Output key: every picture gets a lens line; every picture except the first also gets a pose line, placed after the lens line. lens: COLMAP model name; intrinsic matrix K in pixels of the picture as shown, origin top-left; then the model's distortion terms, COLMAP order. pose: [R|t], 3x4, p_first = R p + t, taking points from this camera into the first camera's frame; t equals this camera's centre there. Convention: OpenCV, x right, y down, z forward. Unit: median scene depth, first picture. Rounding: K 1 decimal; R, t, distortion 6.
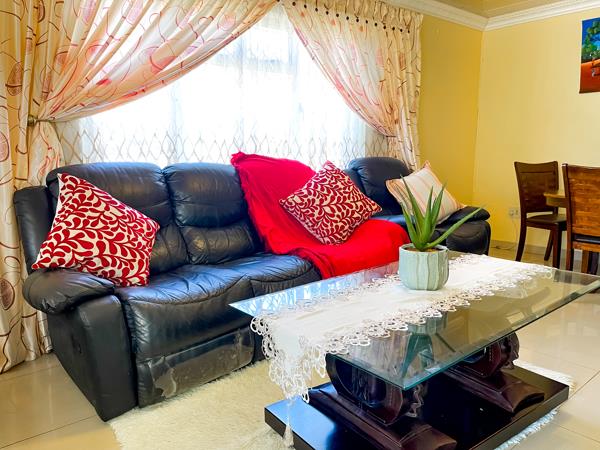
lens RADIAL K [[444.9, 0, 316.4], [0, 444.9, 222.7], [0, 0, 1]] dist [0.042465, -0.048019]
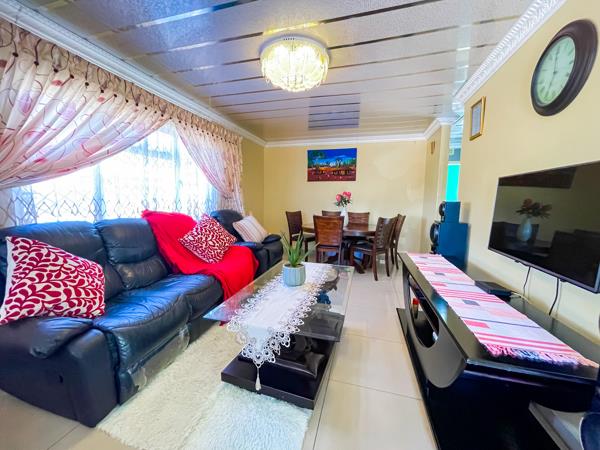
lens RADIAL K [[236.2, 0, 292.0], [0, 236.2, 226.1], [0, 0, 1]] dist [0.000143, 0.000560]
pose [[0.844576, -0.039932, 0.533945, -0.247271], [0.058523, 0.998125, -0.017924, -0.075722], [-0.532228, 0.046387, 0.845329, 0.058427]]
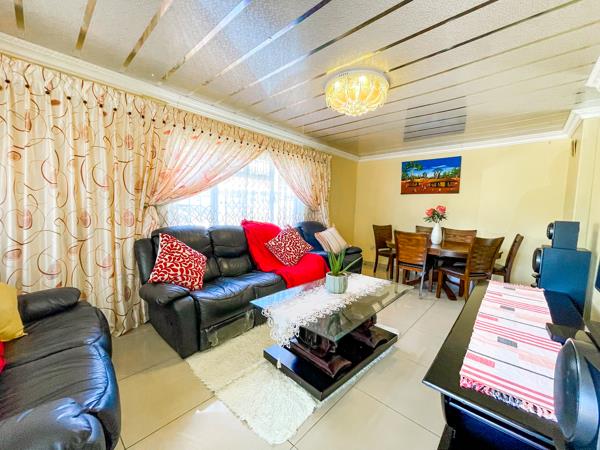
lens RADIAL K [[236.2, 0, 300.0], [0, 236.2, 226.5], [0, 0, 1]] dist [0.000143, 0.000560]
pose [[0.992090, 0.028241, 0.122312, -0.070672], [-0.019383, 0.997142, -0.073017, -0.068112], [-0.124024, 0.070069, 0.989802, -0.126455]]
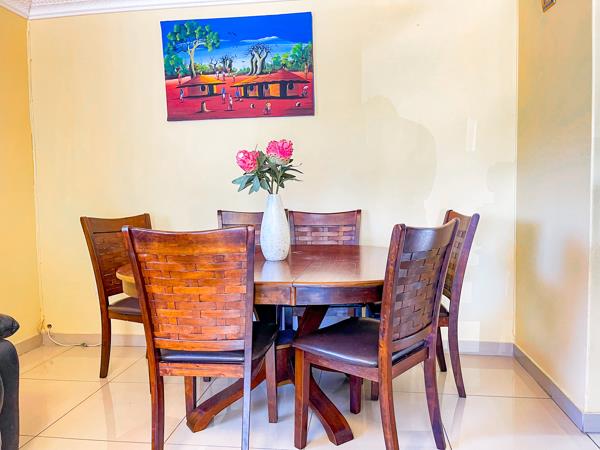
lens RADIAL K [[444.9, 0, 295.8], [0, 444.9, 224.5], [0, 0, 1]] dist [0.042465, -0.048019]
pose [[0.751380, -0.051813, 0.657833, 0.466456], [0.113122, 0.992269, -0.051054, -0.109184], [-0.650102, 0.112776, 0.751432, 0.618680]]
